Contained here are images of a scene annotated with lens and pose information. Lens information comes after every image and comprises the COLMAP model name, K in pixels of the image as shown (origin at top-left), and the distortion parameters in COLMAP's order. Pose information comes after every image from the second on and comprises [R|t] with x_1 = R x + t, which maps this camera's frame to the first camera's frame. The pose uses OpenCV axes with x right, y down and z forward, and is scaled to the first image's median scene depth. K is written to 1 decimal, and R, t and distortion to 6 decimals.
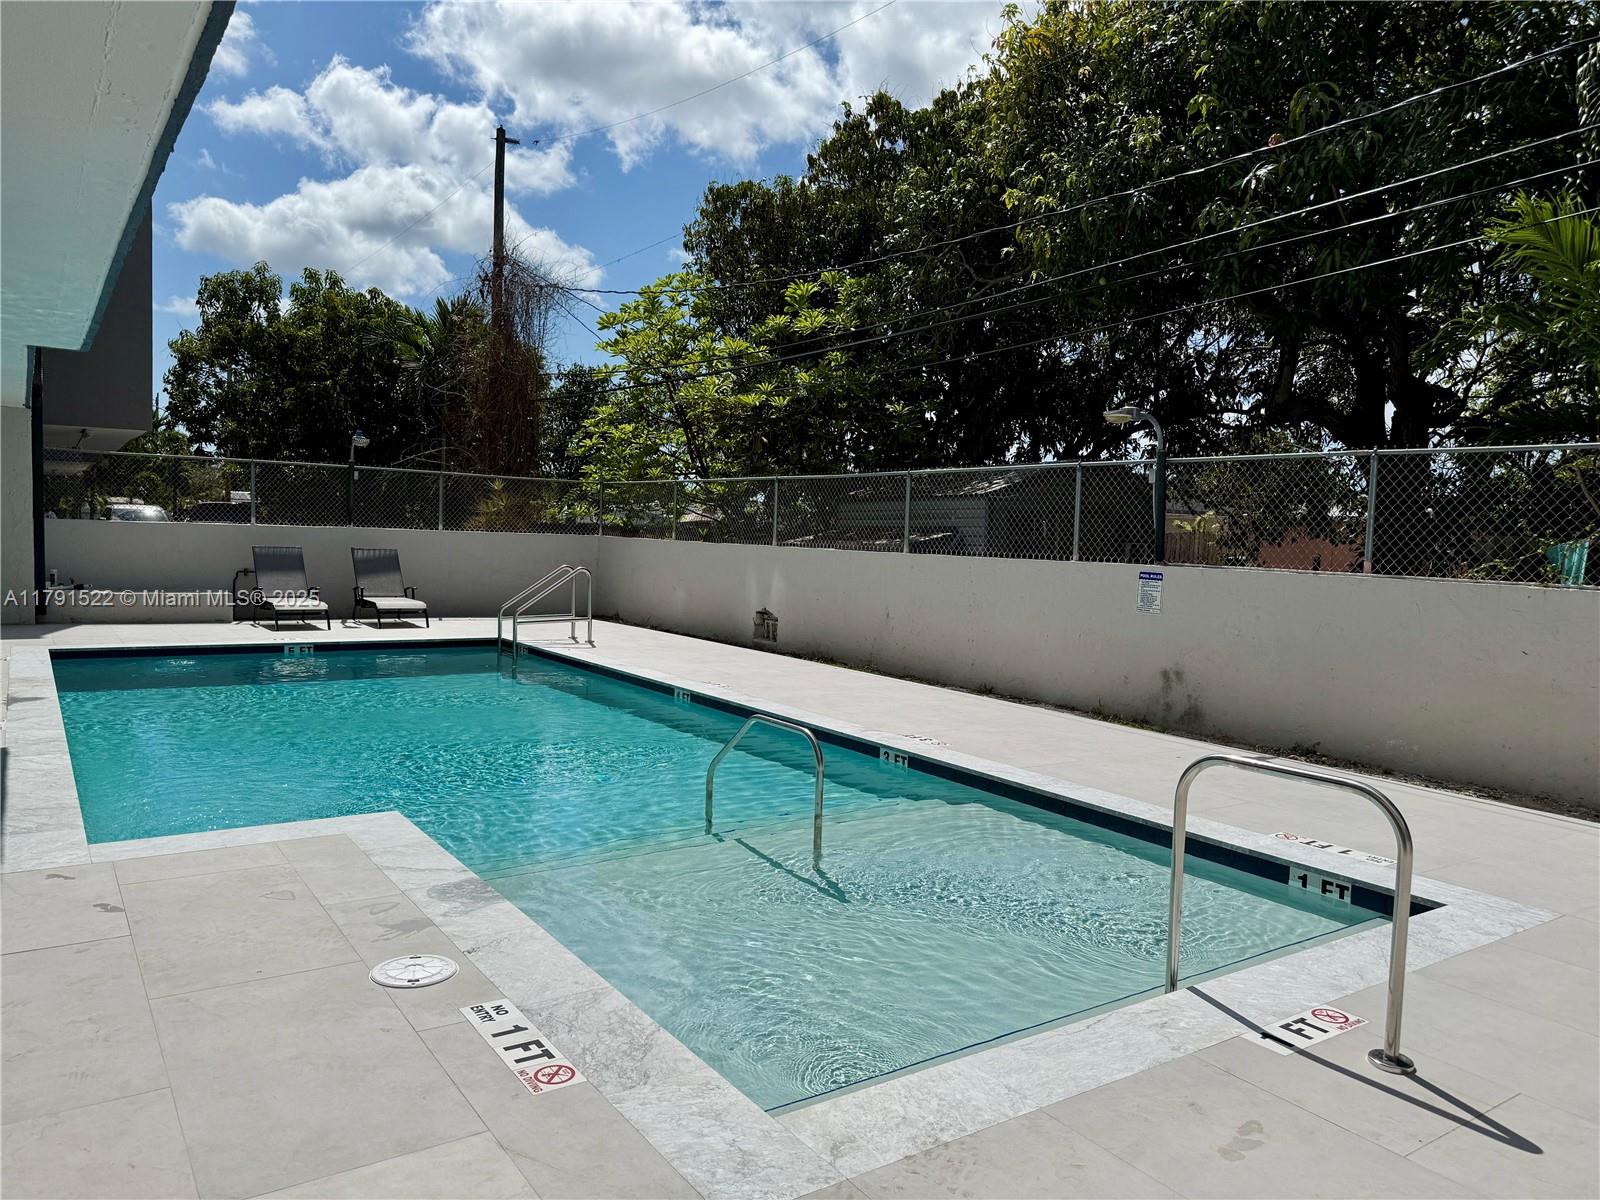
lens RADIAL K [[1128.0, 0, 801.5], [0, 1128.0, 605.3], [0, 0, 1]] dist [-0.003770, 0.002970]
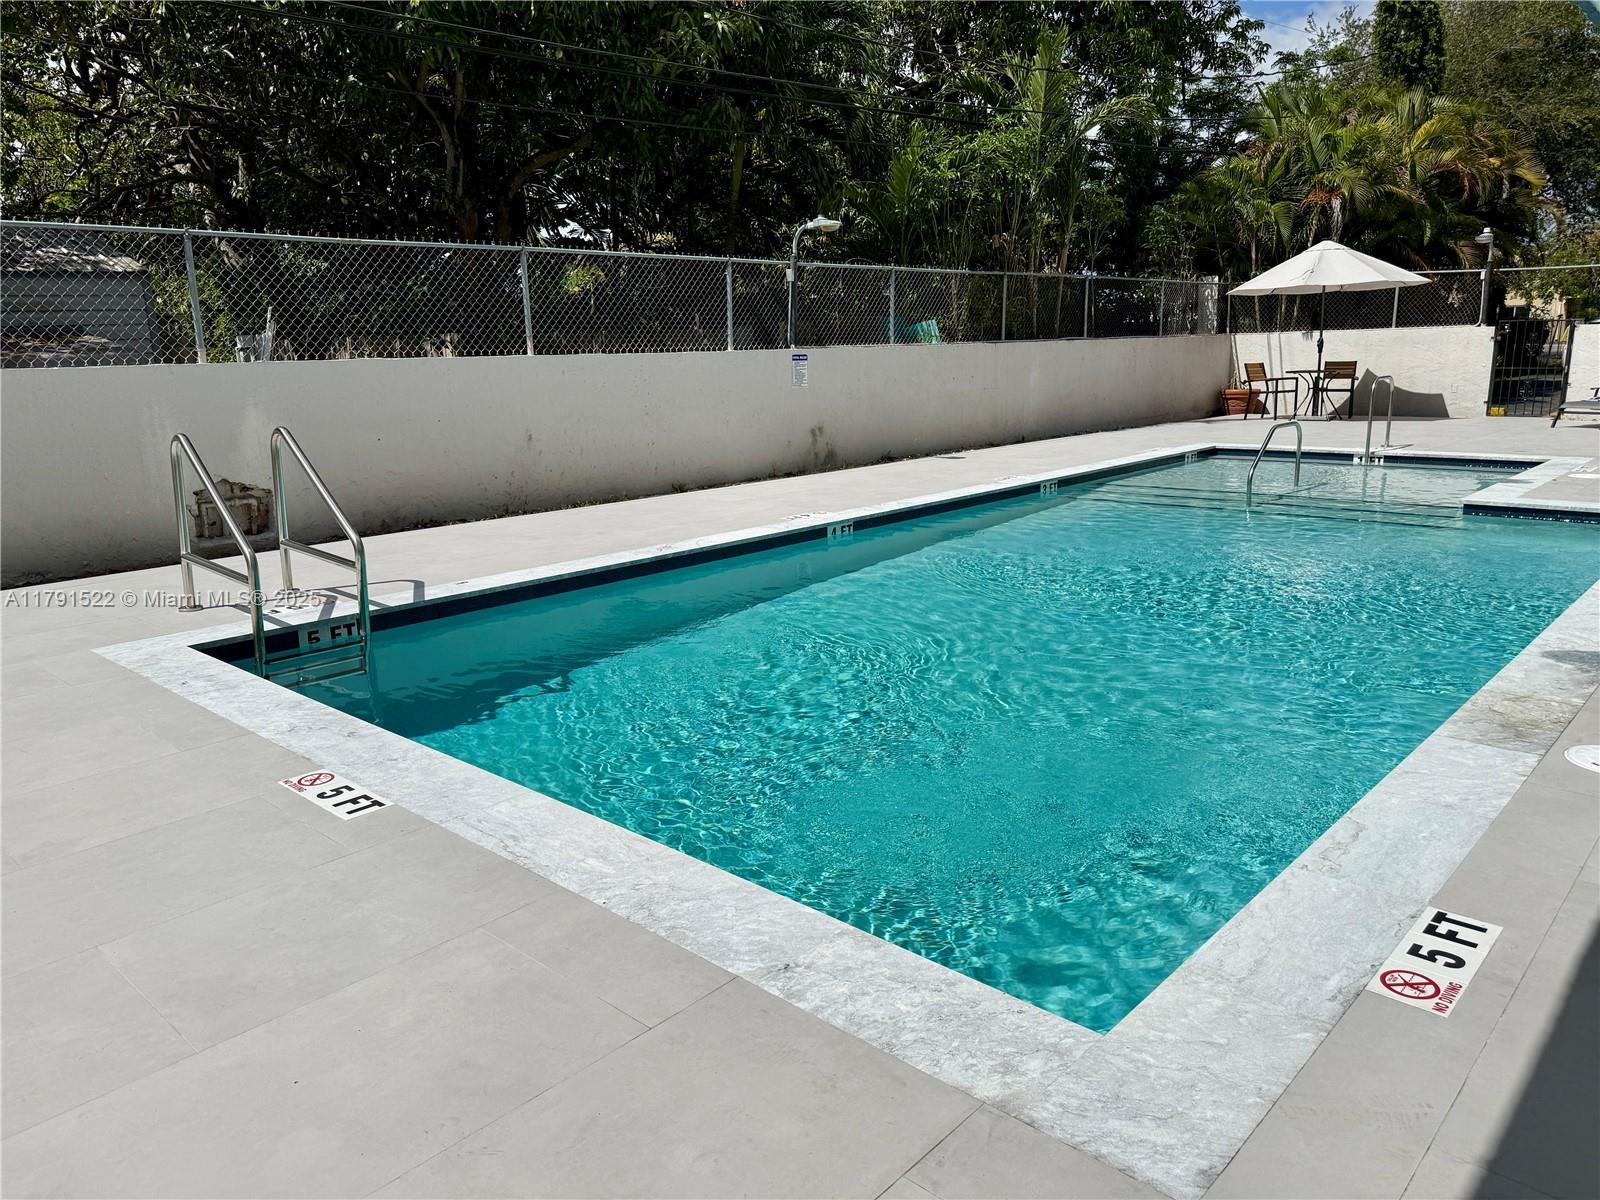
lens RADIAL K [[1141.1, 0, 800.0], [0, 1141.1, 600.0], [0, 0, 1]] dist [0.094023, 0.000696]
pose [[-0.226403, -0.244532, 0.942839, -0.942725], [0.077536, 0.960378, 0.267699, -0.104752], [-0.970943, 0.133712, -0.198472, 1.227813]]
